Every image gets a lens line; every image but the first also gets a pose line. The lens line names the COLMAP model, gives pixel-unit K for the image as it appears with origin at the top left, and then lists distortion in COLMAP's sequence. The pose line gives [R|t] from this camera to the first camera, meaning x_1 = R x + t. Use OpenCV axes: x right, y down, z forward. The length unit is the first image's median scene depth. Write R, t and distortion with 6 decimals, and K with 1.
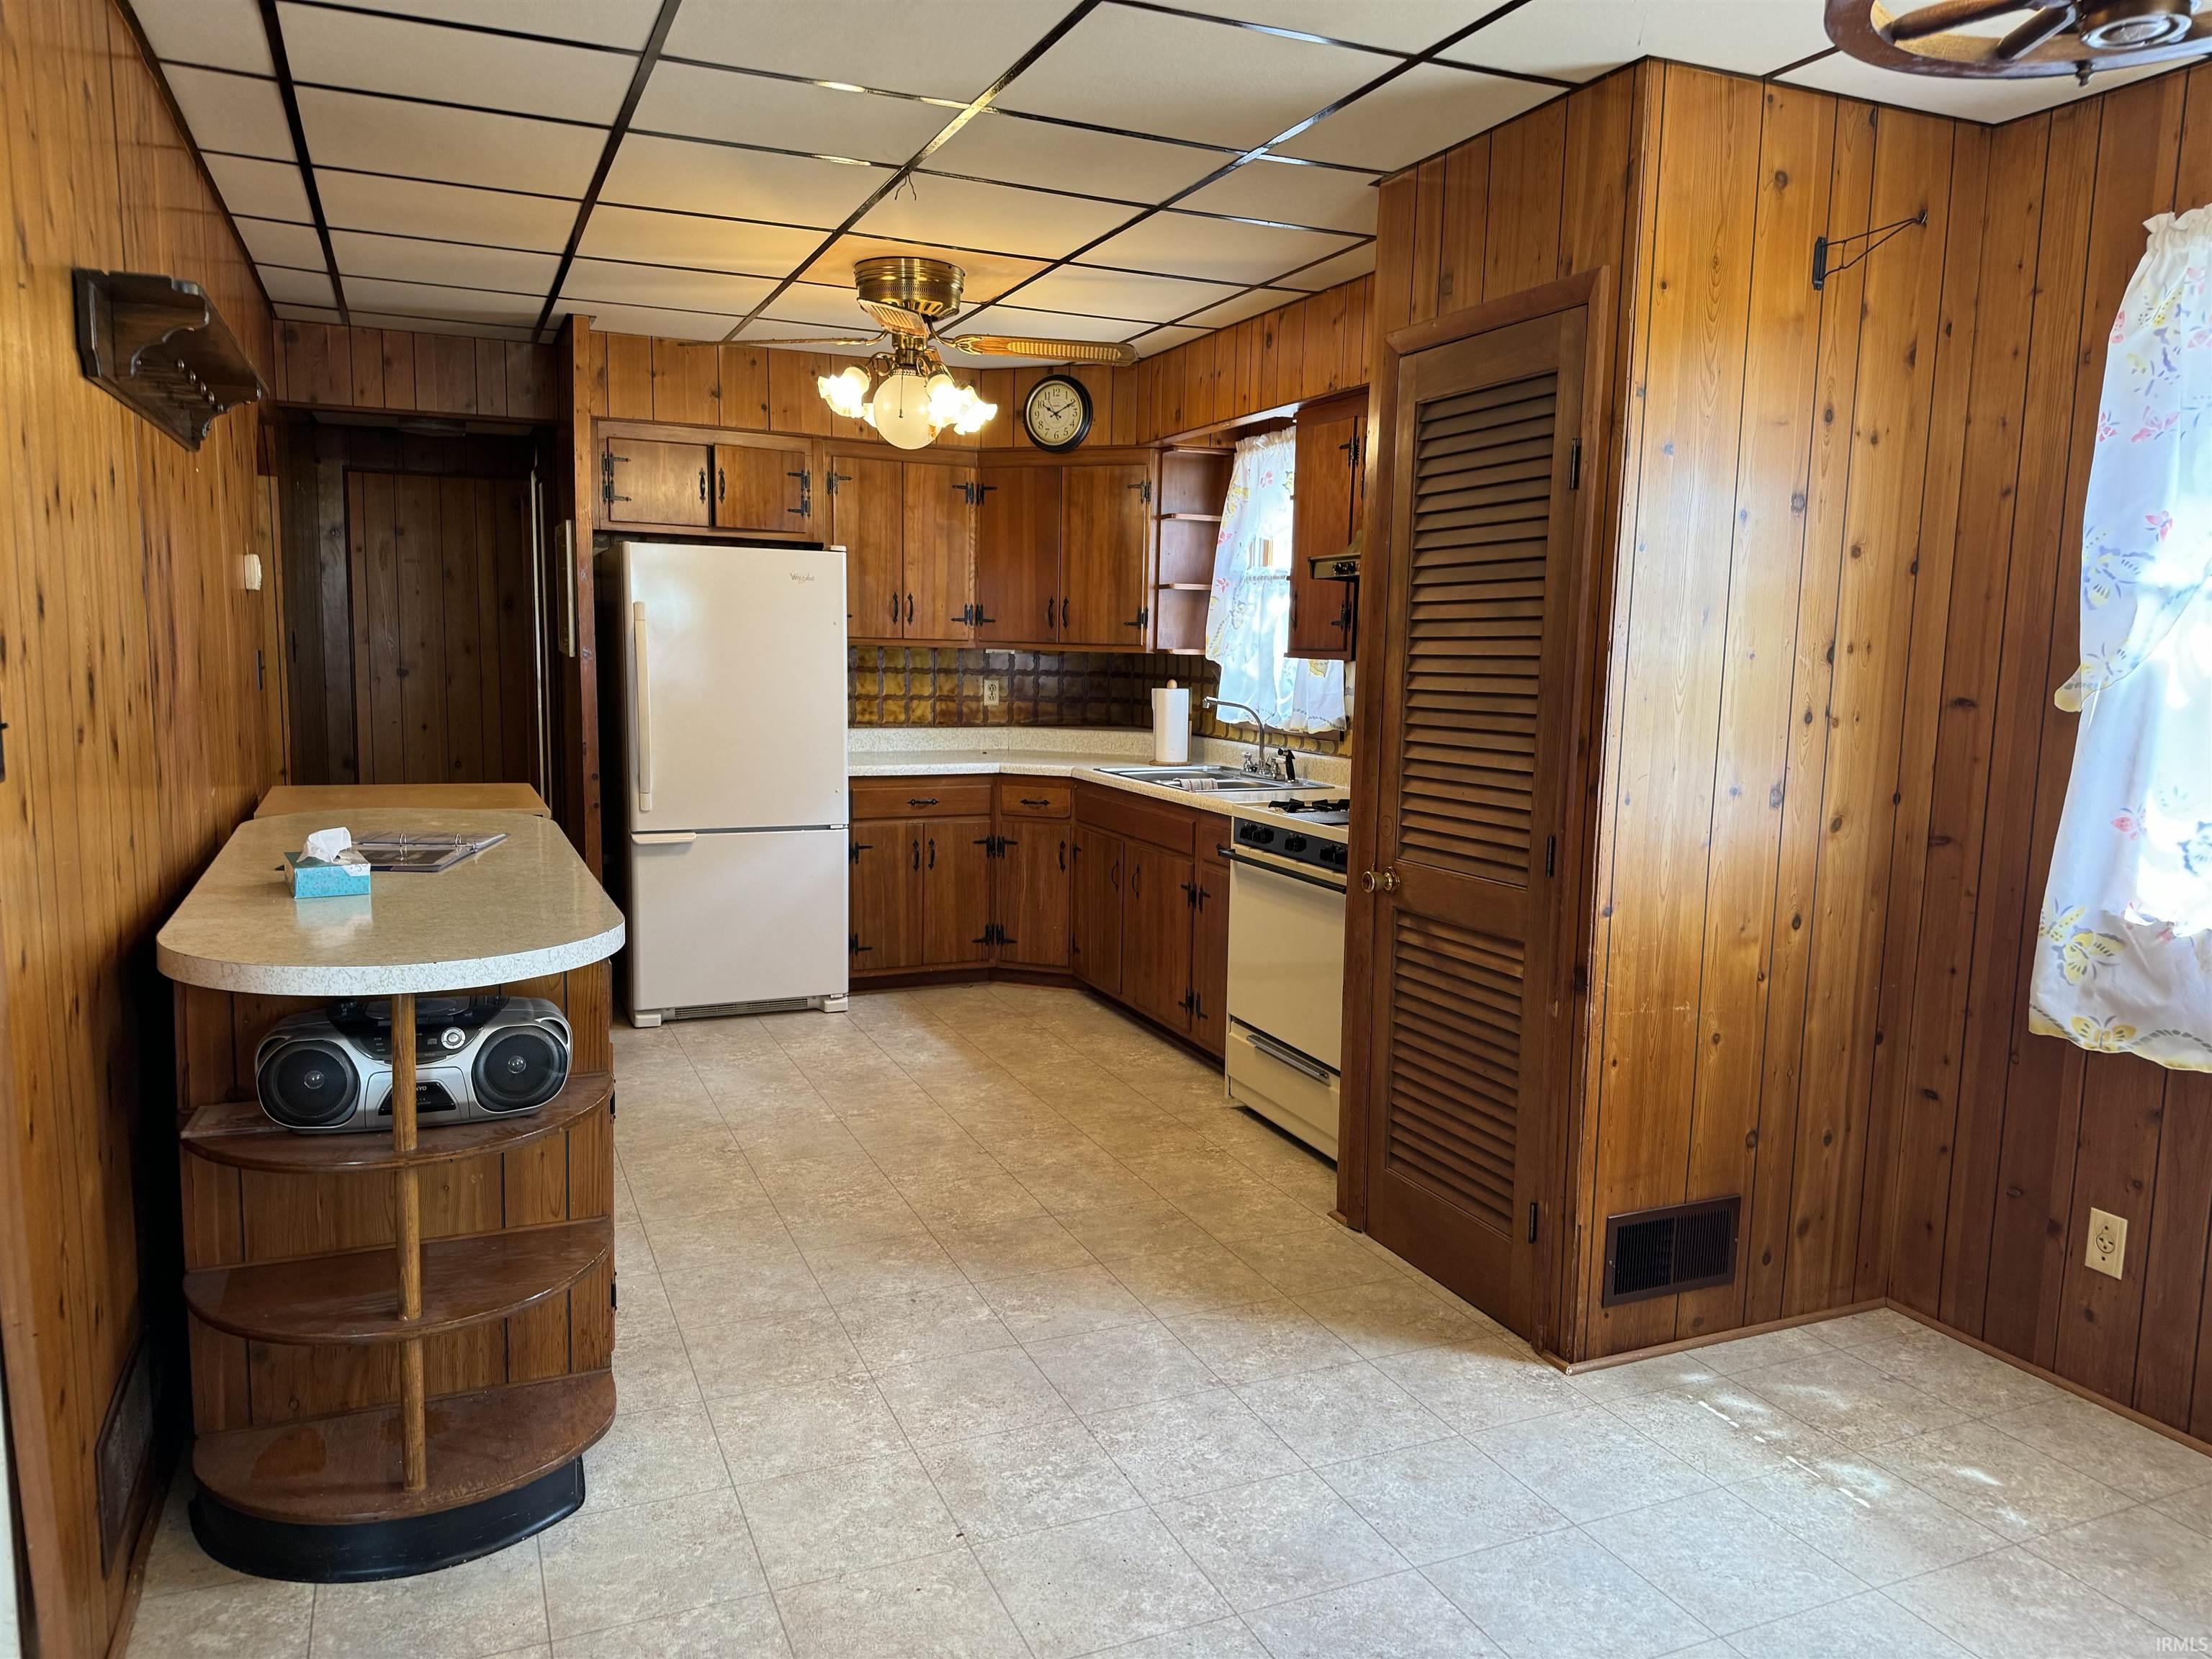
lens RADIAL K [[1547.0, 0, 1113.6], [0, 1547.0, 838.5], [0, 0, 1]] dist [0.052894, -0.061835]
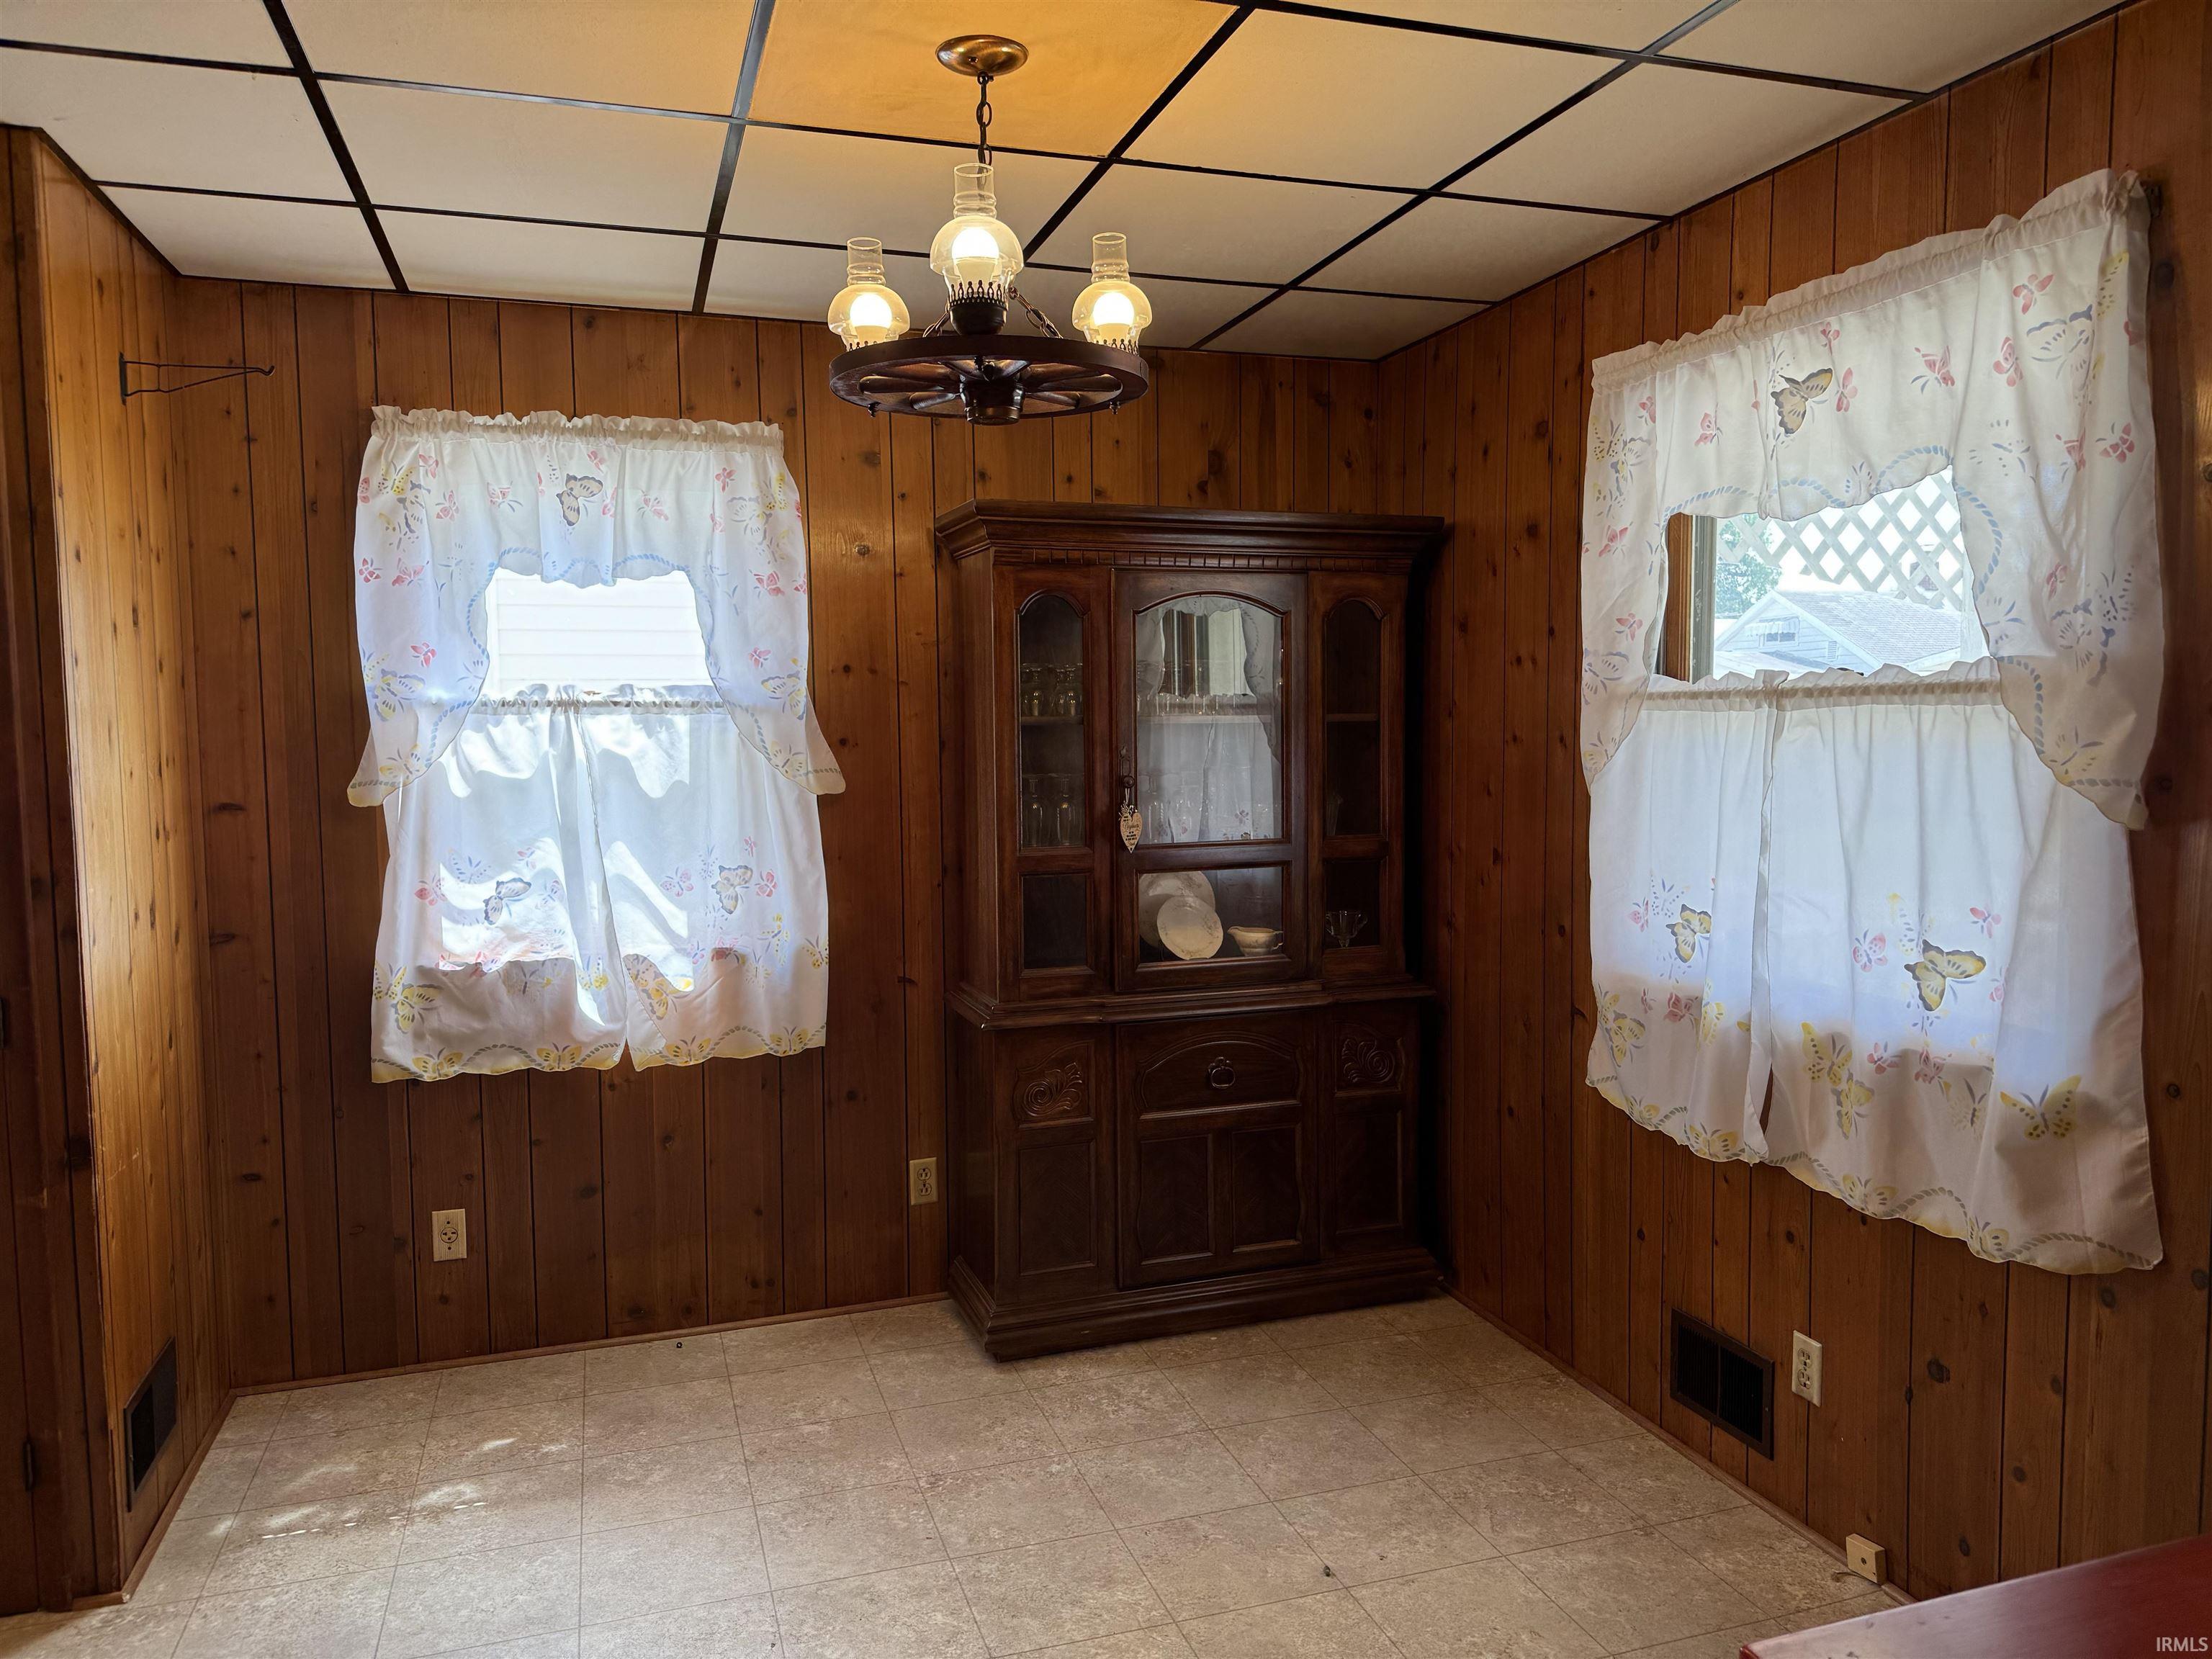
lens RADIAL K [[1560.2, 0, 1104.3], [0, 1560.2, 831.5], [0, 0, 1]] dist [0.040301, -0.046930]
pose [[0.093579, -0.087871, 0.991727, -0.470755], [0.143292, 0.986916, 0.073923, -0.064695], [-0.985246, 0.135188, 0.104946, 0.301051]]
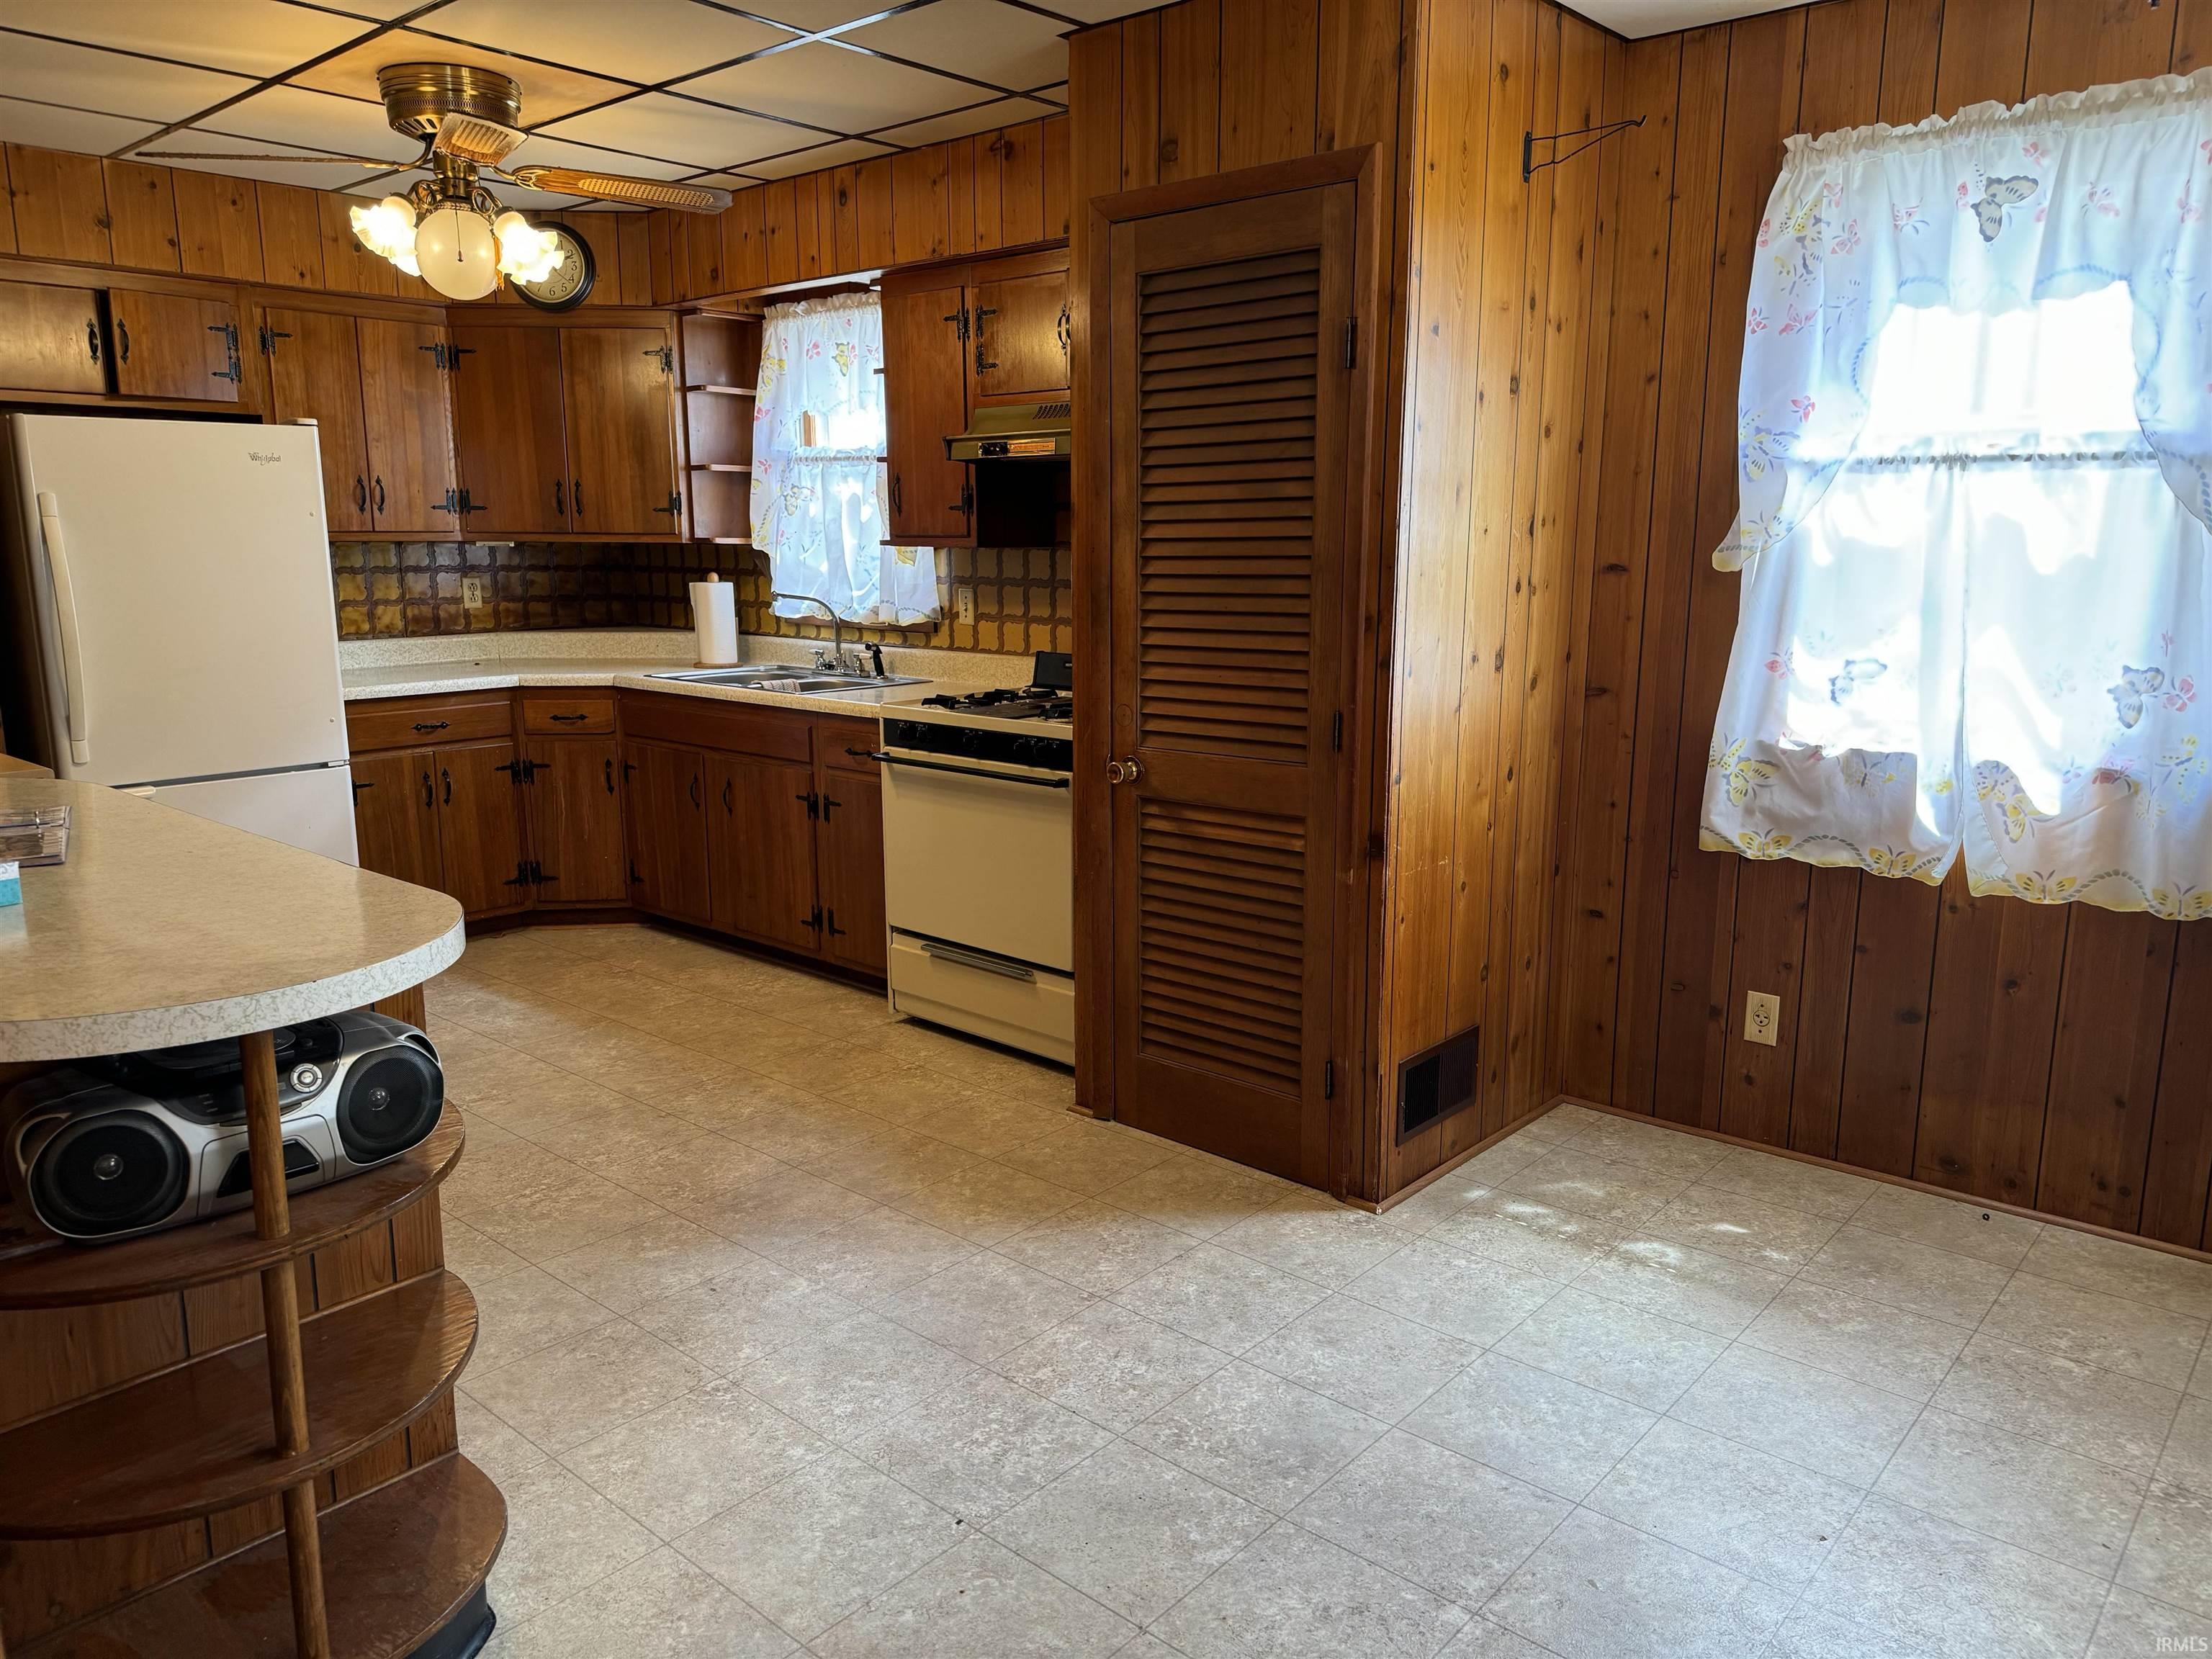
lens RADIAL K [[1560.2, 0, 1104.3], [0, 1560.2, 831.5], [0, 0, 1]] dist [0.040301, -0.046930]
pose [[0.905153, -0.101518, 0.412786, -0.281099], [0.074216, 0.993890, 0.081693, -0.017483], [-0.418557, -0.043309, 0.907157, 0.117660]]
